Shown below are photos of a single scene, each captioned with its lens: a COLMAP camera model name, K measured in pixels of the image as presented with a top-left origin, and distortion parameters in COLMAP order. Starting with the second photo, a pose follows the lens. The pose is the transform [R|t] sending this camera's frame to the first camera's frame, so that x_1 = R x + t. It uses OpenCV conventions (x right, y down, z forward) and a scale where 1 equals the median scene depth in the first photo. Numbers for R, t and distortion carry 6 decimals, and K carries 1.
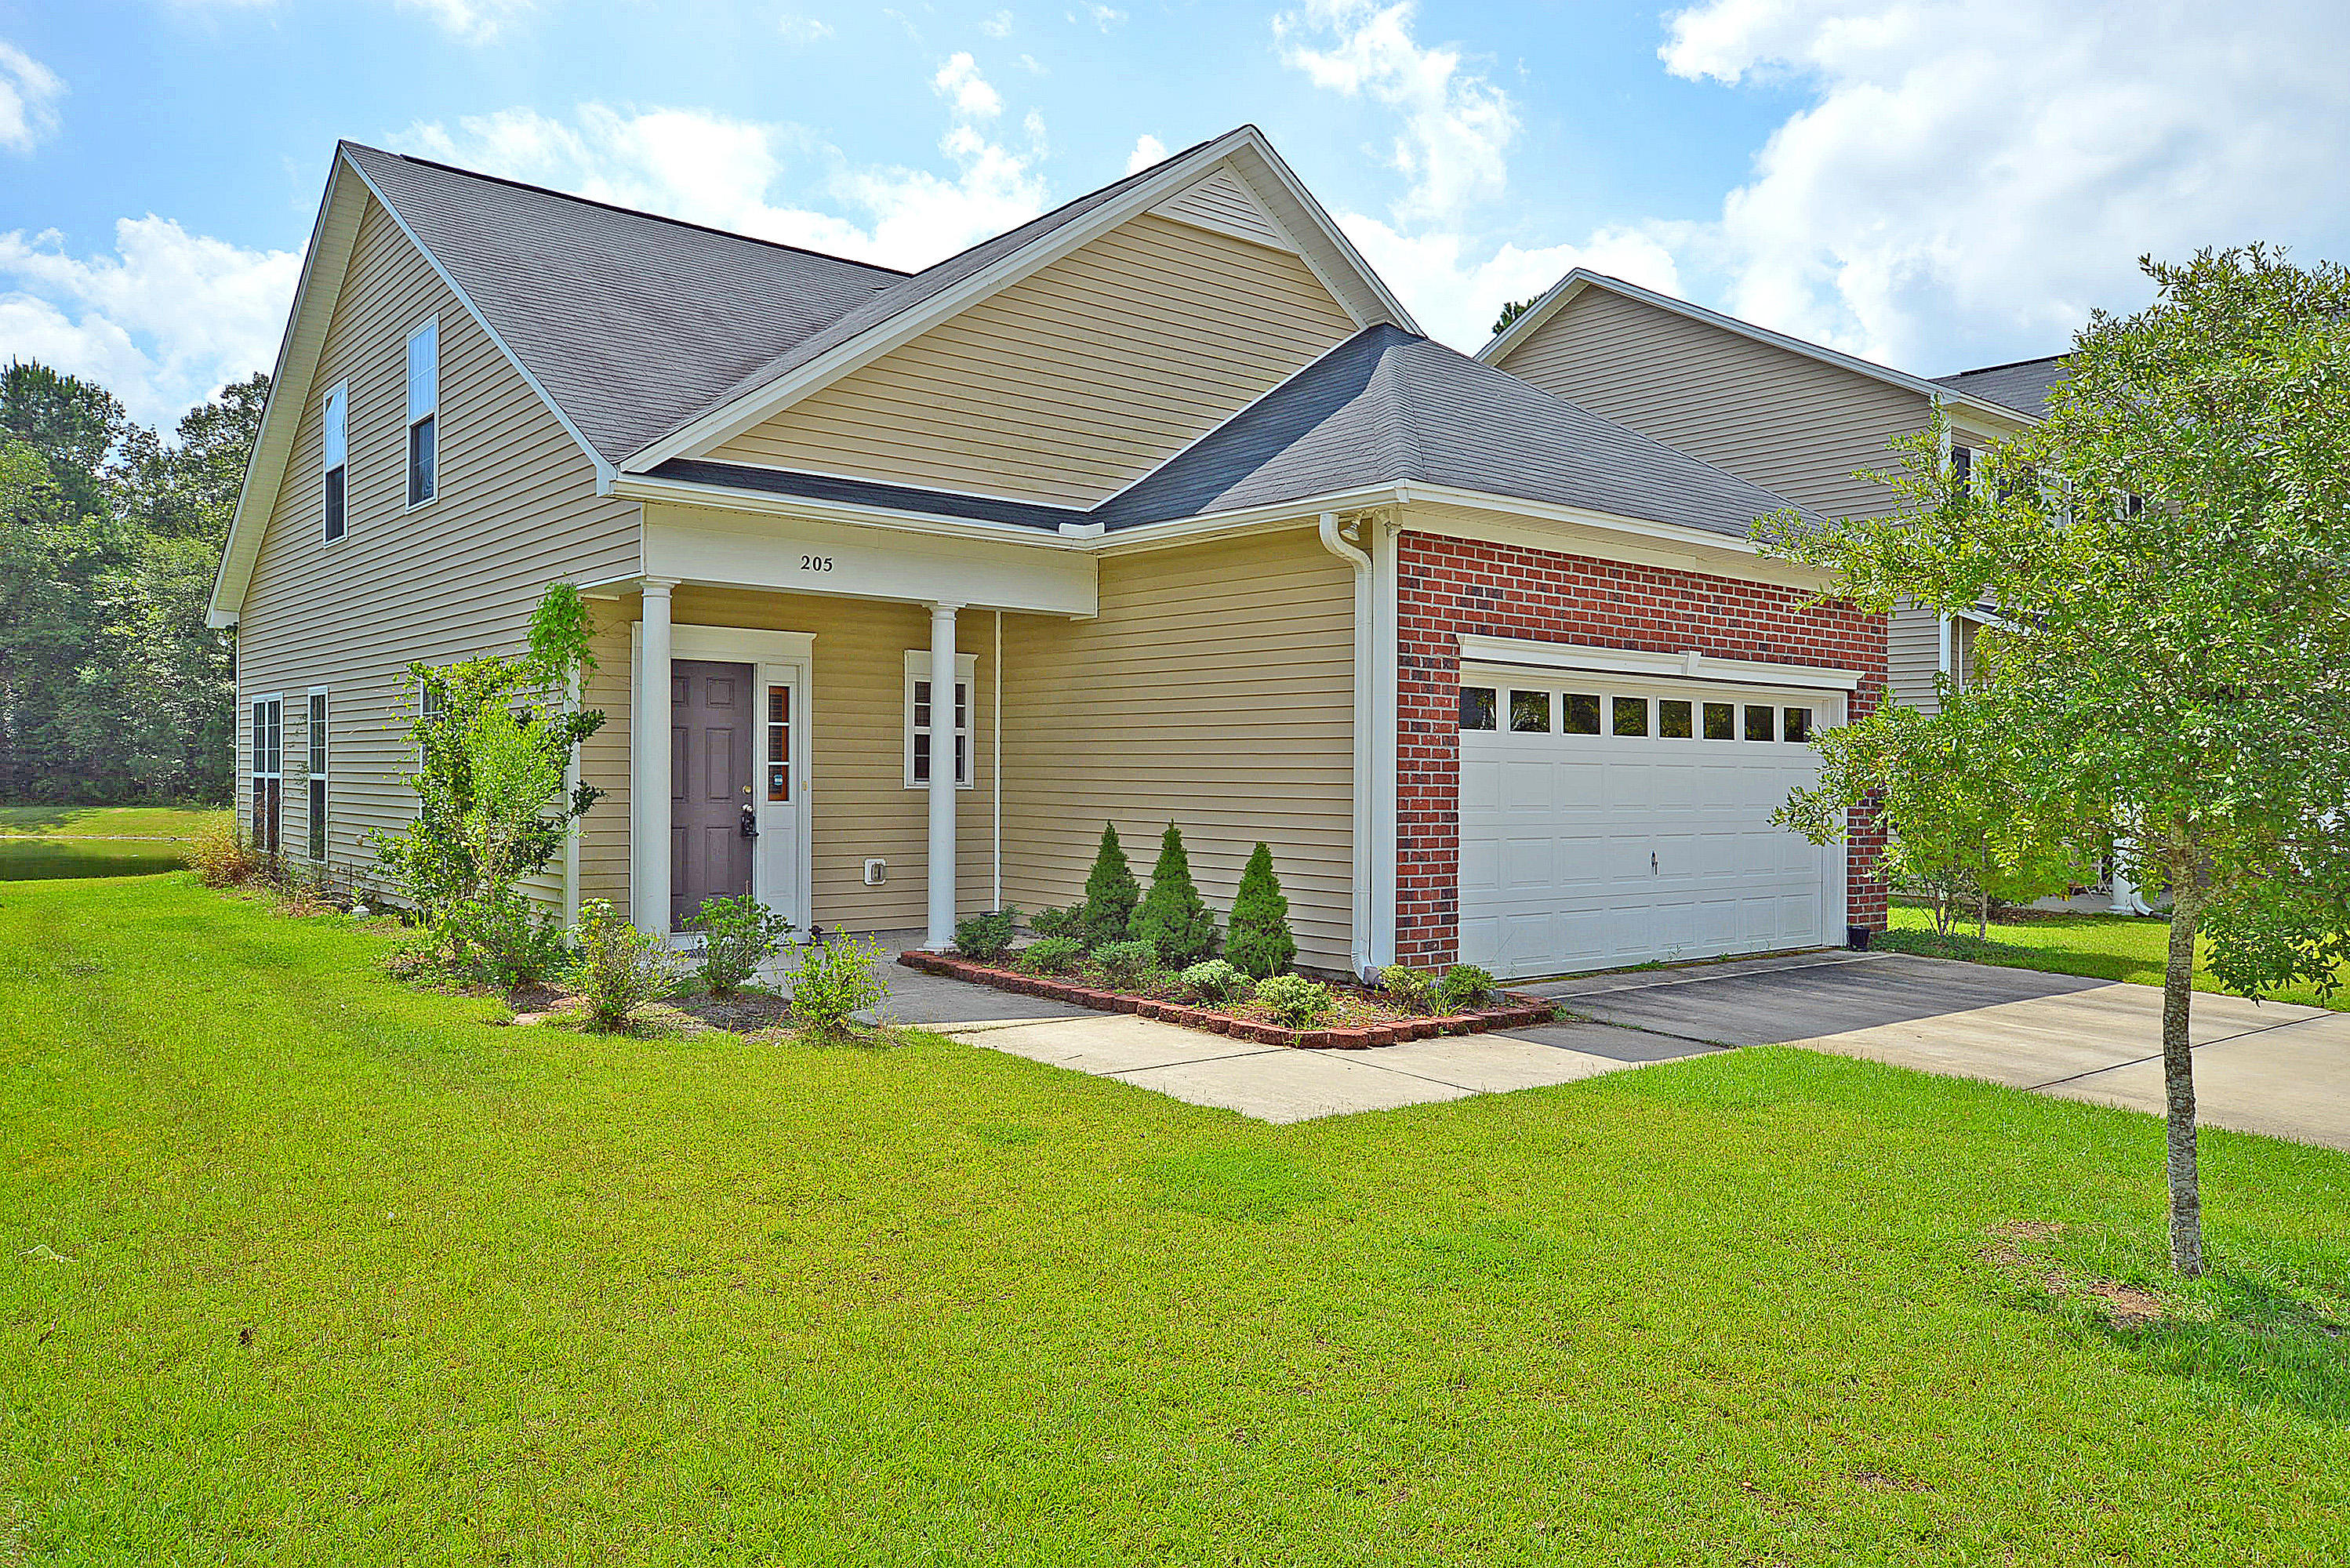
lens RADIAL K [[1644.7, 0, 1257.3], [0, 1644.7, 777.0], [0, 0, 1]] dist [0.004844, 0.000385]
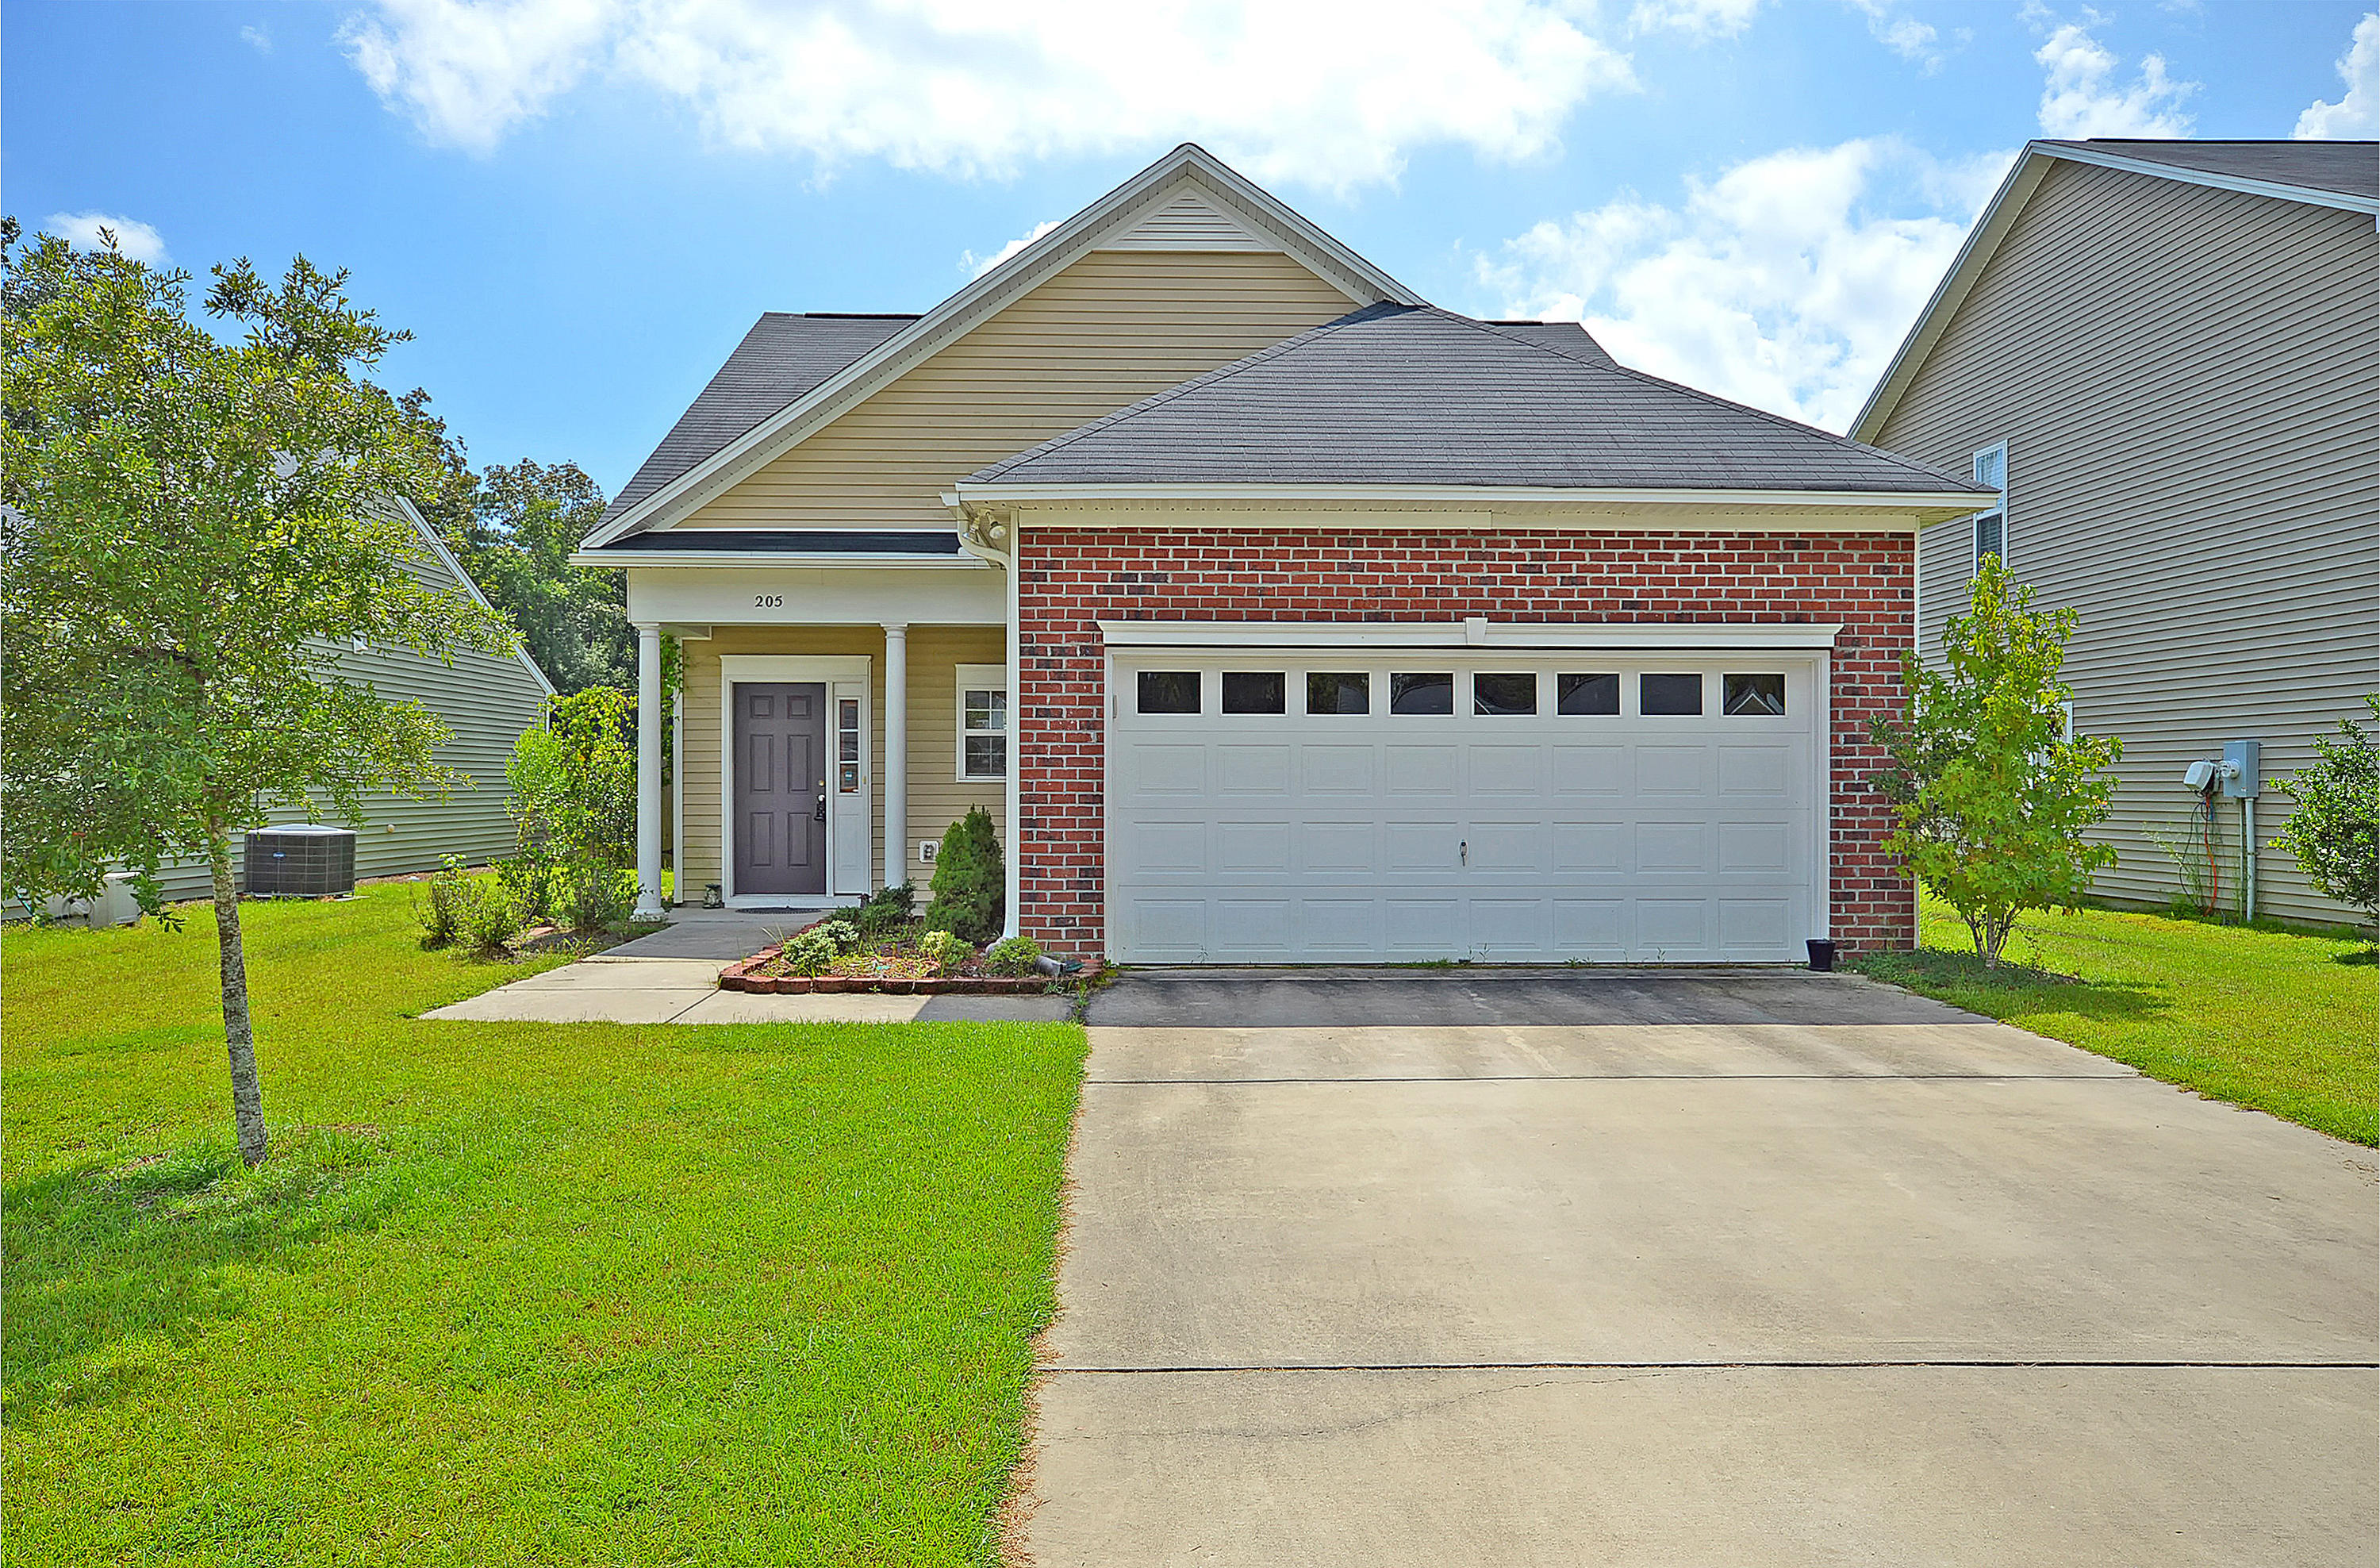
lens RADIAL K [[1666.0, 0, 1192.9], [0, 1666.0, 801.0], [0, 0, 1]] dist [0.004844, 0.000385]
pose [[0.779743, -0.005312, -0.626078, 0.726880], [0.006125, 0.999981, -0.000856, 0.024037], [0.626070, -0.003167, 0.779760, 0.194812]]
